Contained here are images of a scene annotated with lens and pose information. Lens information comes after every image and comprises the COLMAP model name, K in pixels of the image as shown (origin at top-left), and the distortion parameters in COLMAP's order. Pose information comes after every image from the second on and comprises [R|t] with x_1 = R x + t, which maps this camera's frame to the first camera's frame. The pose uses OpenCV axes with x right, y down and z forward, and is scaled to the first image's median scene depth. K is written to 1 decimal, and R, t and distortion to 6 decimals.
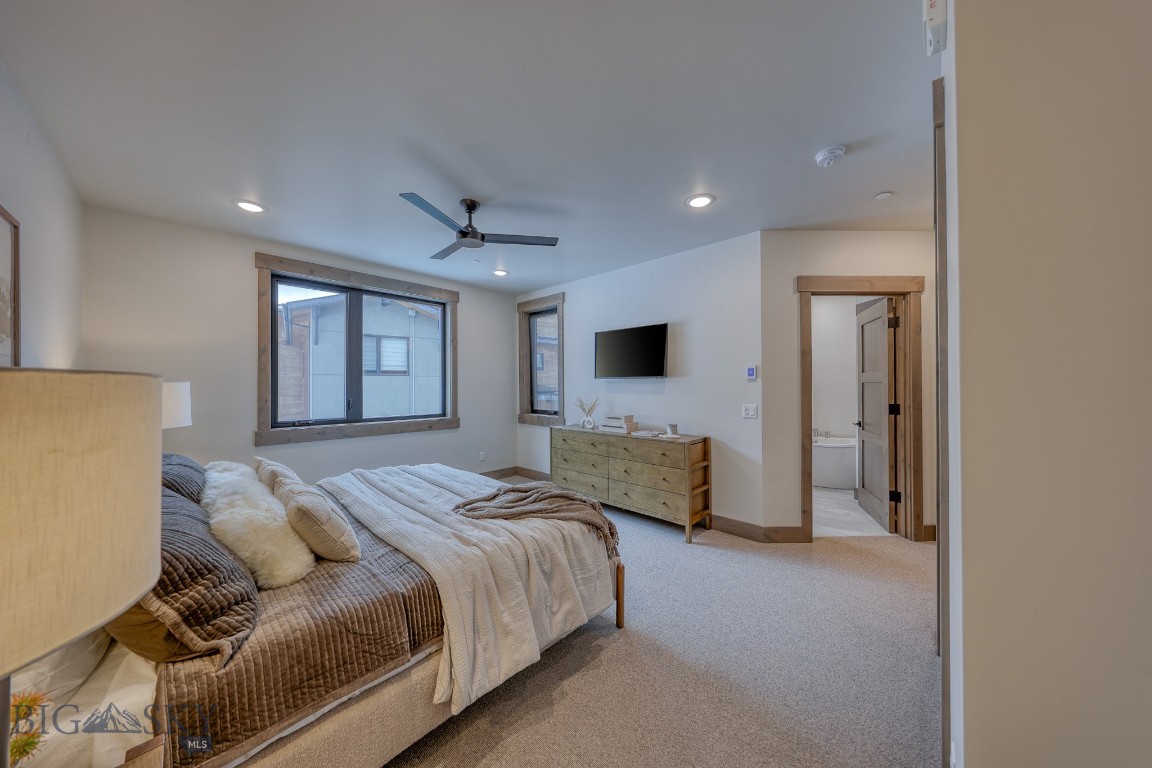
lens RADIAL K [[384.8, 0, 584.2], [0, 384.8, 388.1], [0, 0, 1]] dist [0.000244, -0.000023]
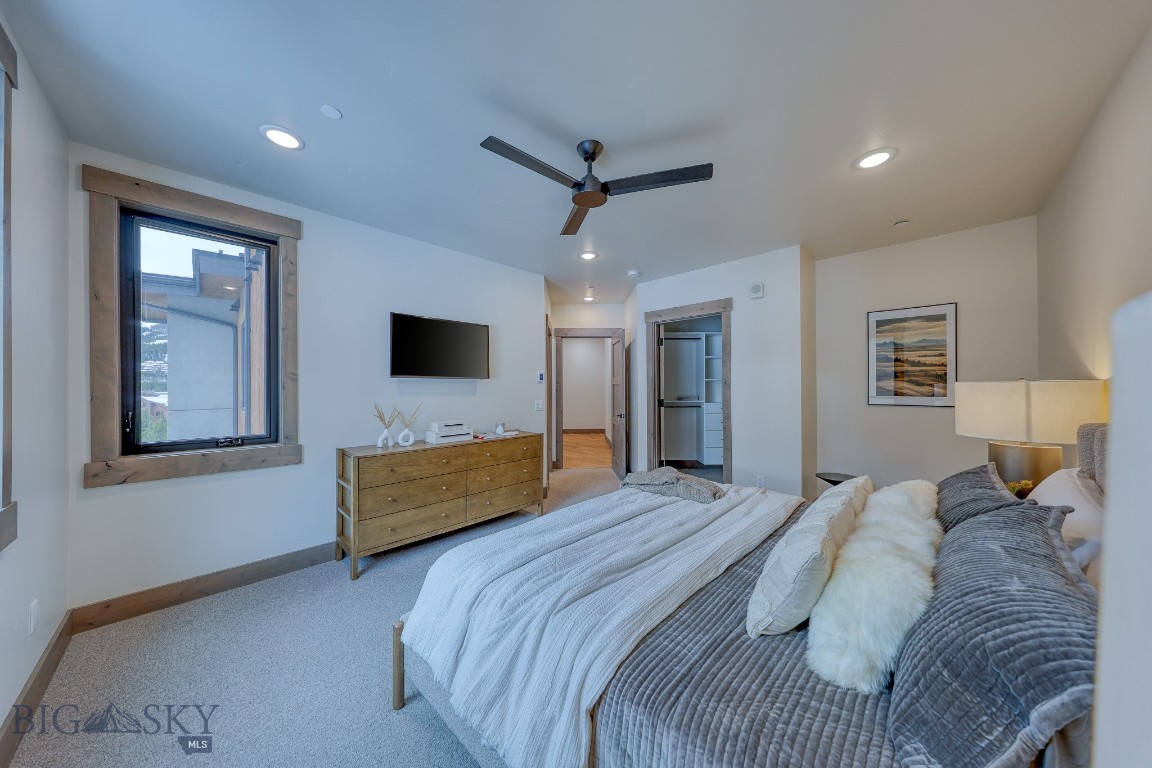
lens RADIAL K [[384.8, 0, 565.6], [0, 384.8, 383.9], [0, 0, 1]] dist [0.000244, -0.000023]
pose [[-0.009757, 0.009602, 0.999906, -0.762416], [0.009110, 0.999913, -0.009513, -0.001494], [-0.999911, 0.009016, -0.009844, 0.761808]]
